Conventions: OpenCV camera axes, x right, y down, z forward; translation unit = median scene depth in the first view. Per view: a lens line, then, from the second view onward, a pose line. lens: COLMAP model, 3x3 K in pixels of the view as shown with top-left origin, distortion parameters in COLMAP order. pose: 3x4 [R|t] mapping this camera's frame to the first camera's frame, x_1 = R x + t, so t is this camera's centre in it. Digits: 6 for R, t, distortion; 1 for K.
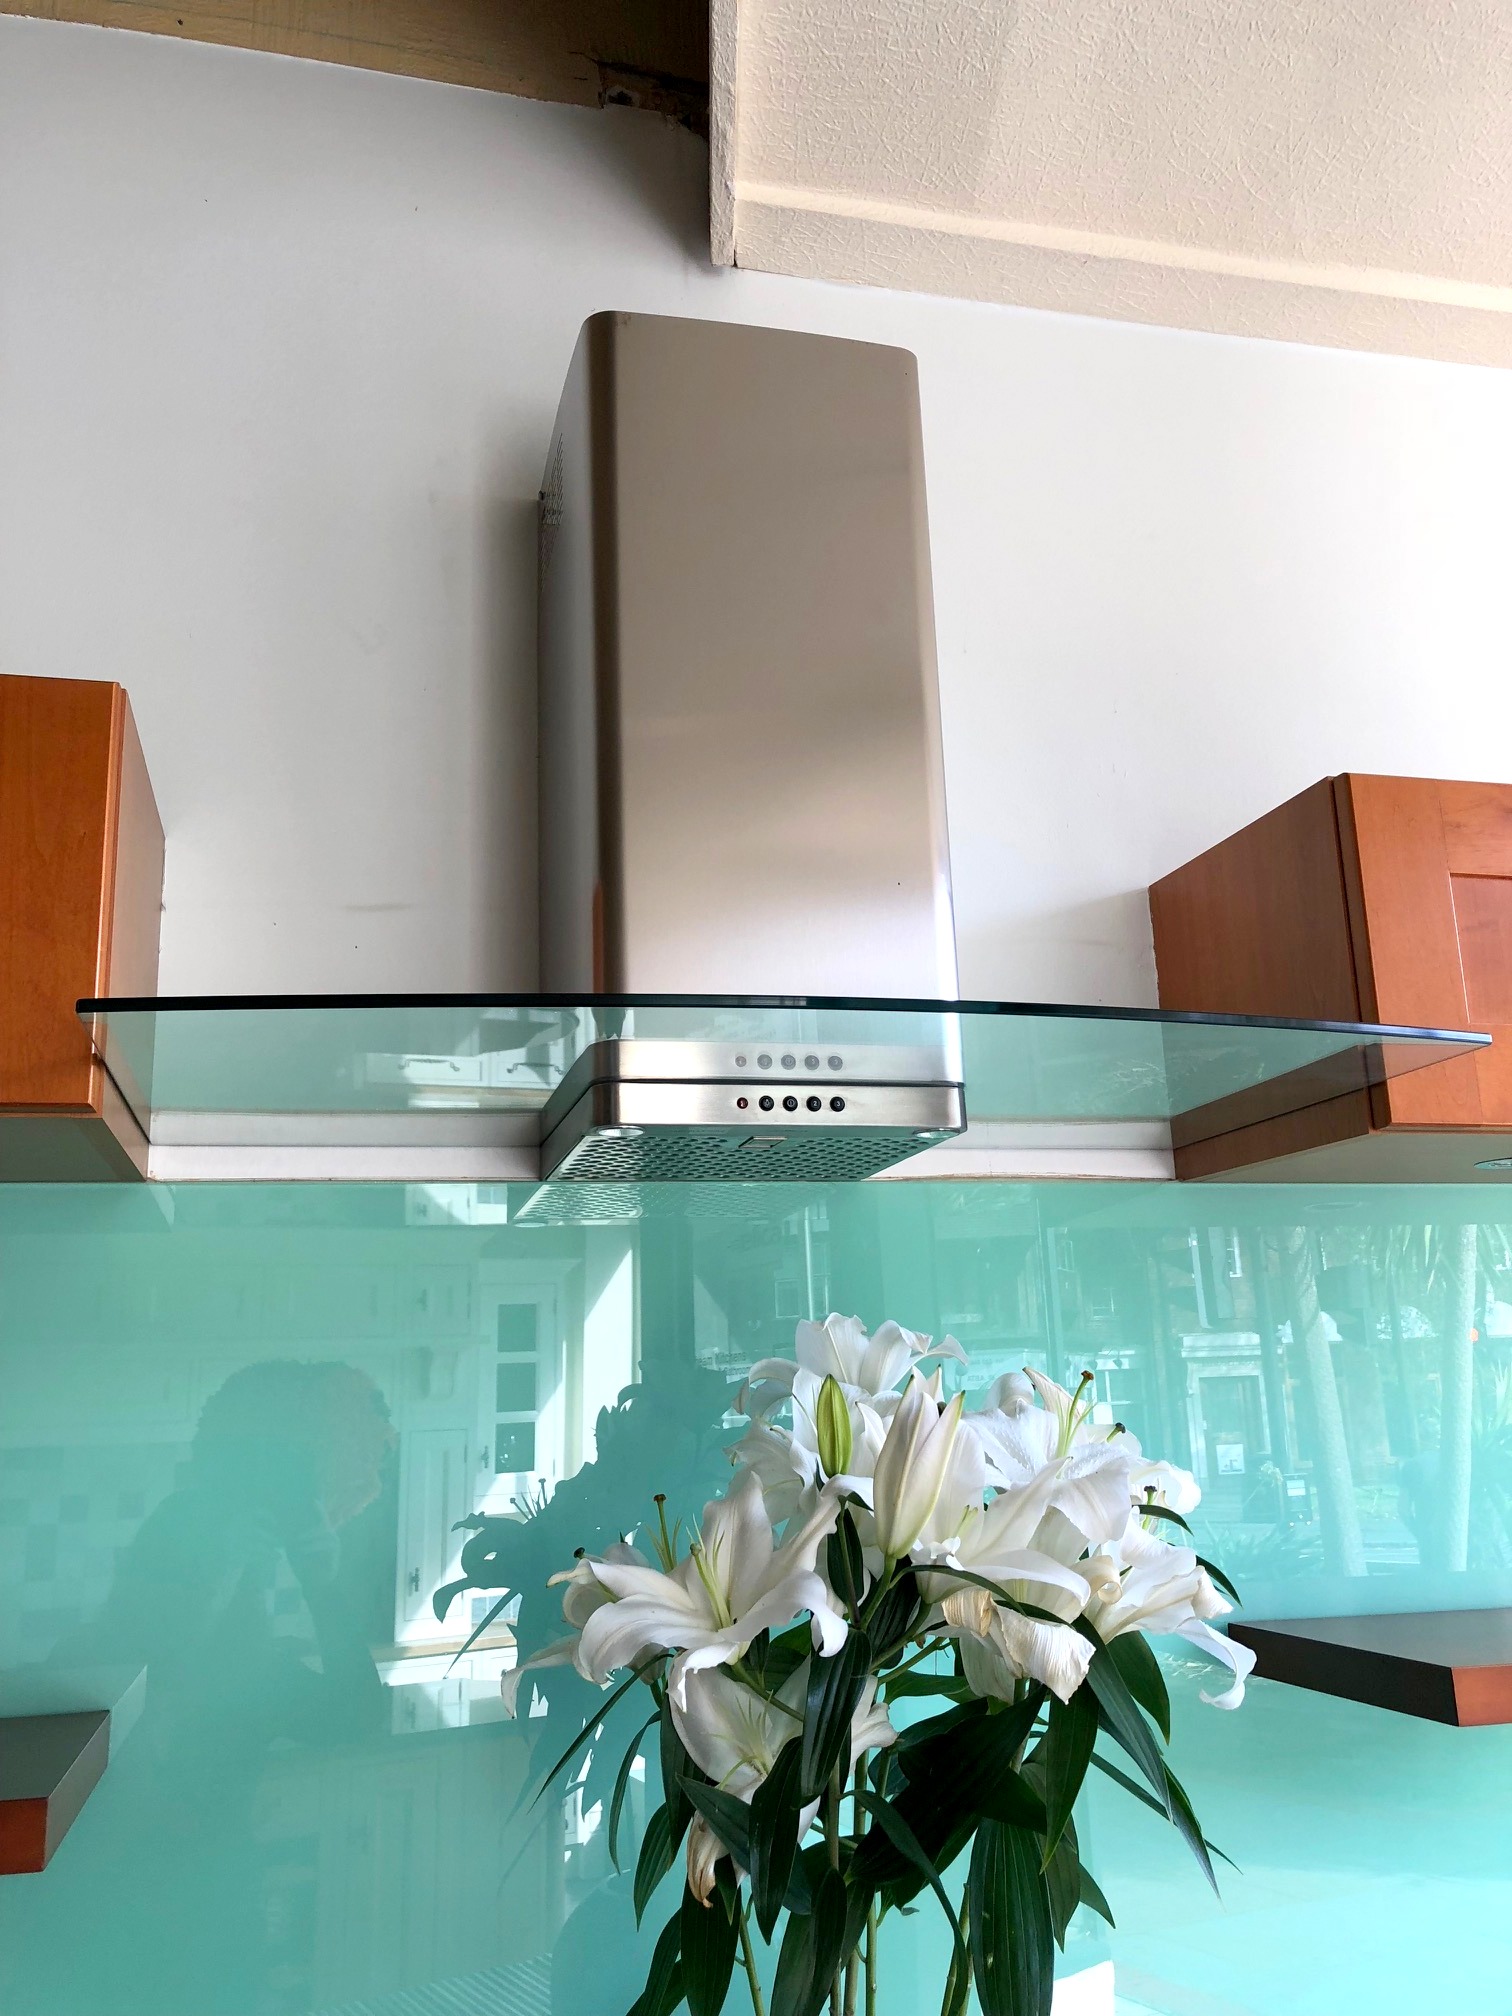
lens RADIAL K [[1735.4, 0, 756.0], [0, 1735.4, 1008.0], [0, 0, 1]] dist [0.018161, -0.006753]
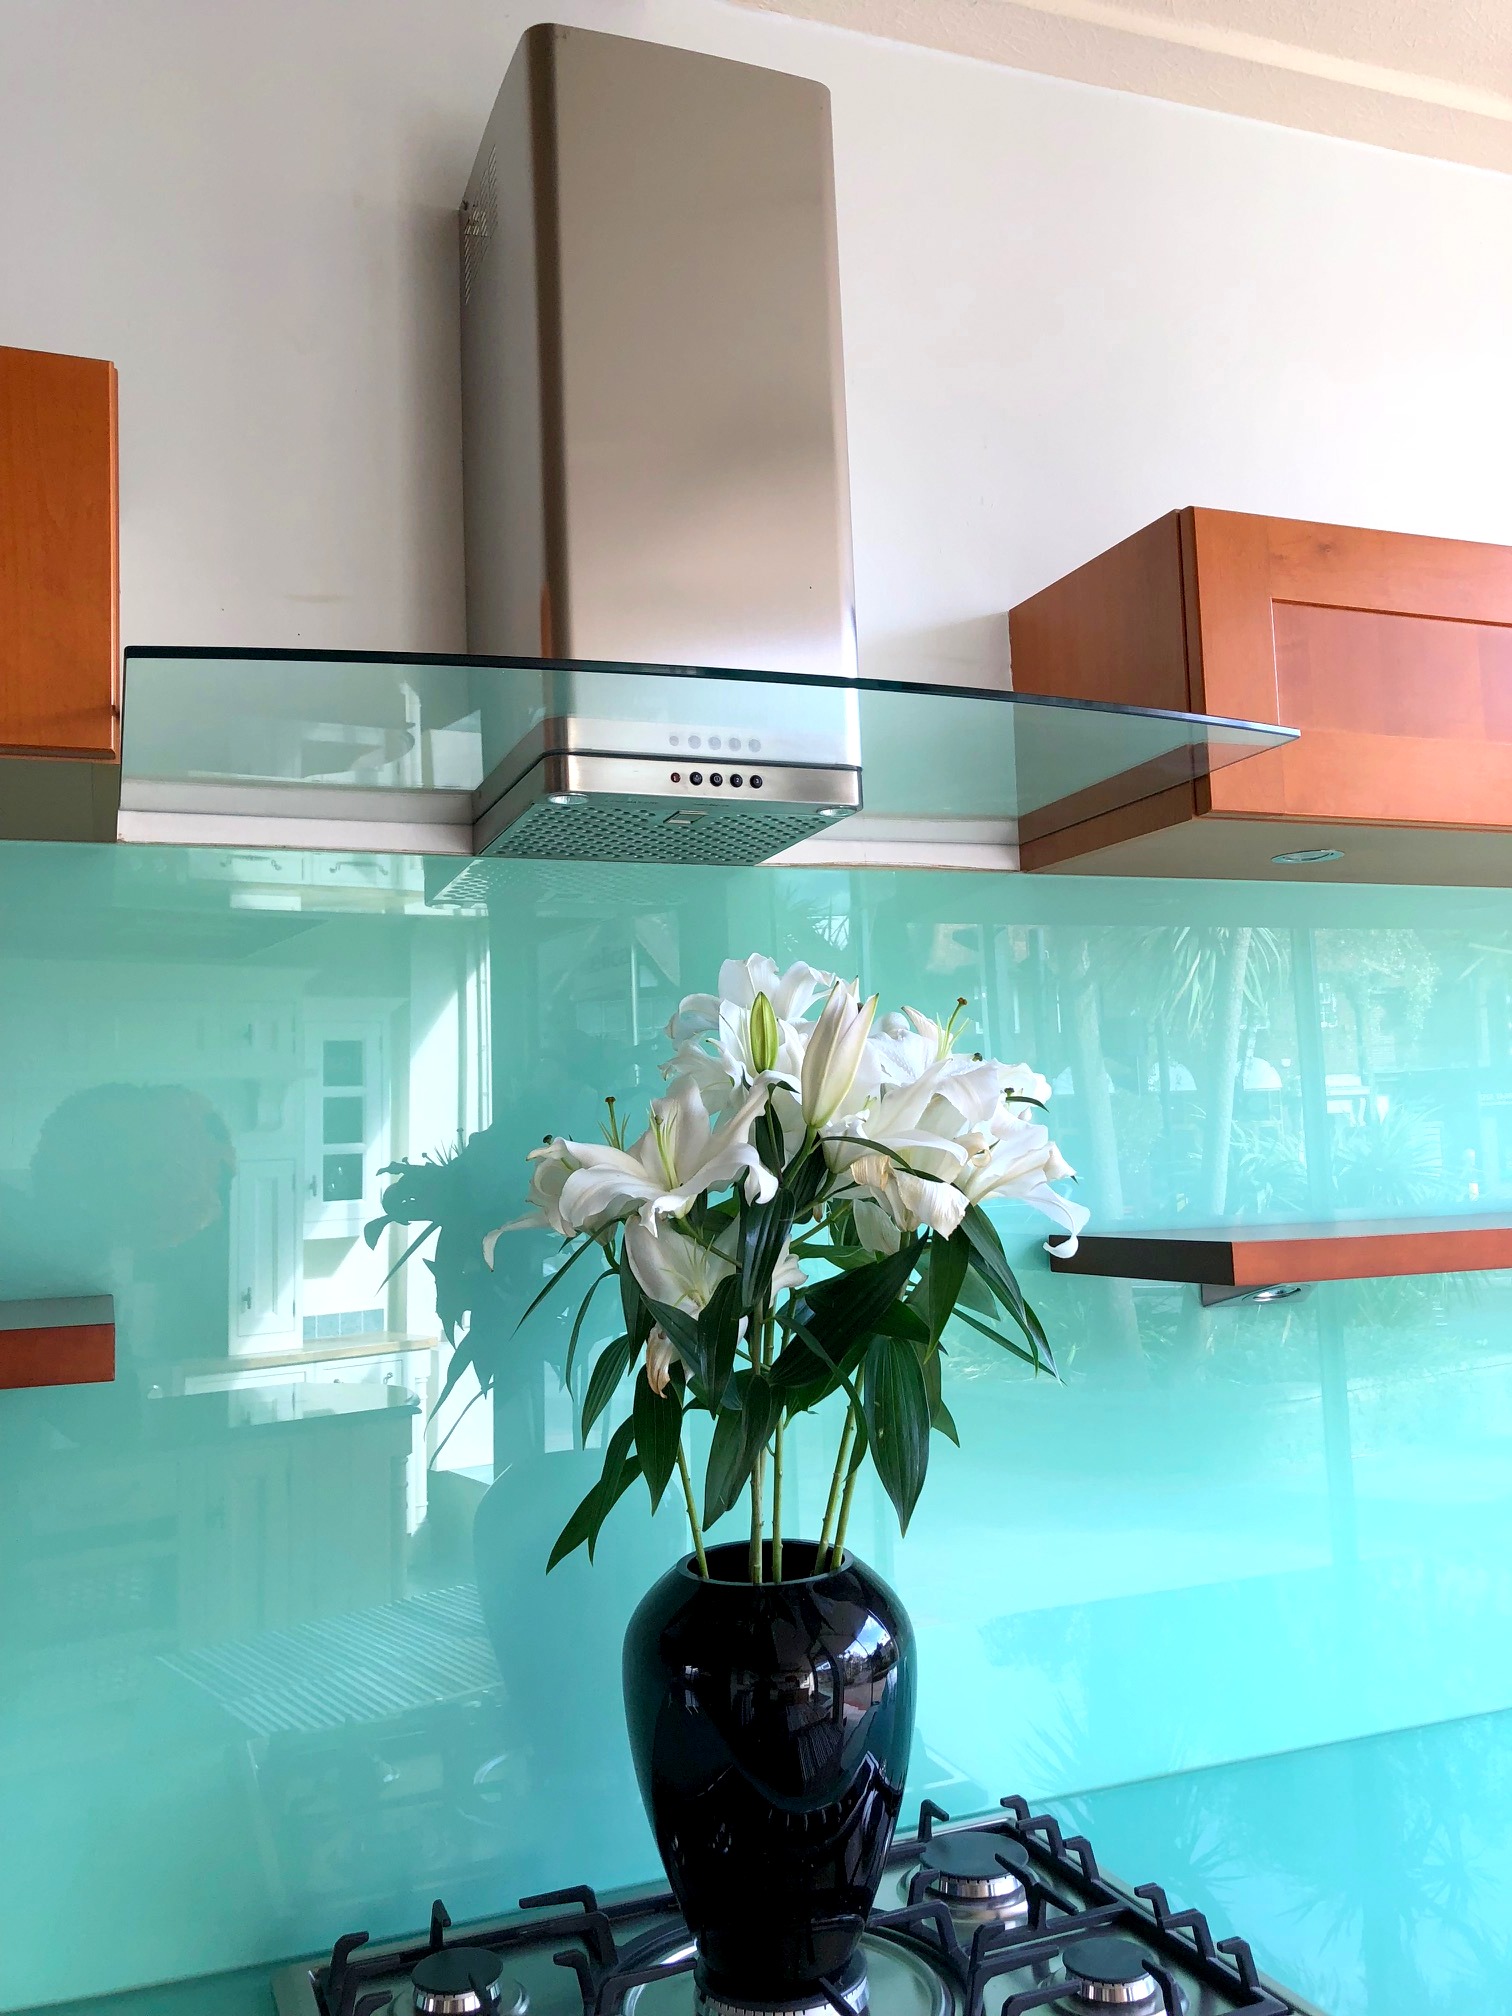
lens RADIAL K [[1730.7, 0, 756.0], [0, 1730.7, 1008.0], [0, 0, 1]] dist [0.136001, -0.184053]
pose [[0.992646, 0.010153, 0.120626, -0.094986], [-0.025864, 0.991254, 0.129406, 0.057122], [-0.118257, -0.131574, 0.984227, -0.176493]]
